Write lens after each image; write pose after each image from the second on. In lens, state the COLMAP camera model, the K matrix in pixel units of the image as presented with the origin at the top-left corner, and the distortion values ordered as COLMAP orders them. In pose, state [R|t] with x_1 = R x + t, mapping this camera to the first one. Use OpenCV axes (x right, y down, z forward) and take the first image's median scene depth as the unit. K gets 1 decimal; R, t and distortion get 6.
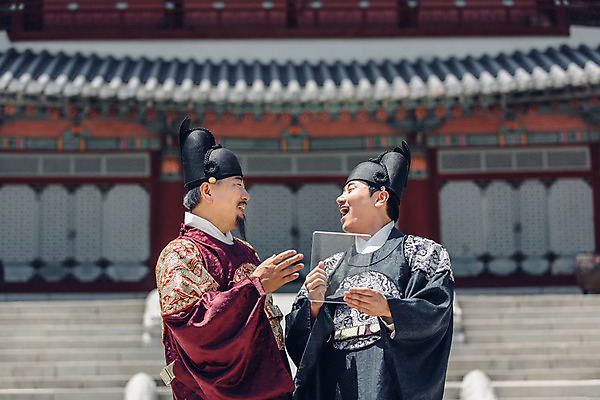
lens RADIAL K [[1472.3, 0, 300.0], [0, 1472.3, 200.0], [0, 0, 1]] dist [-0.287250, 0.039952]
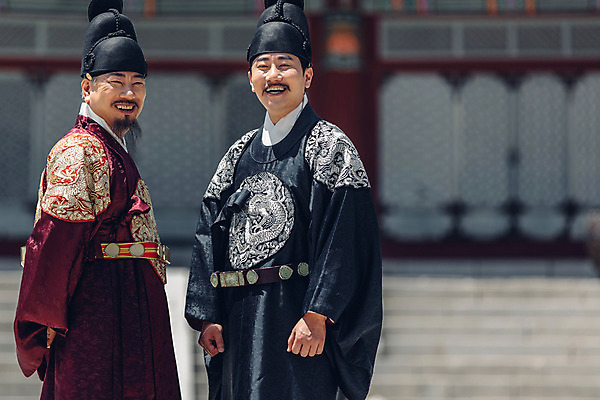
lens RADIAL K [[3463.6, 0, 300.0], [0, 3463.6, 200.0], [0, 0, 1]] dist [-0.014012, -4.345759]
pose [[0.999405, 0.015230, 0.030944, 0.022540], [-0.016924, 0.998330, 0.055242, -0.038488], [-0.030051, -0.055733, 0.997993, -0.366546]]
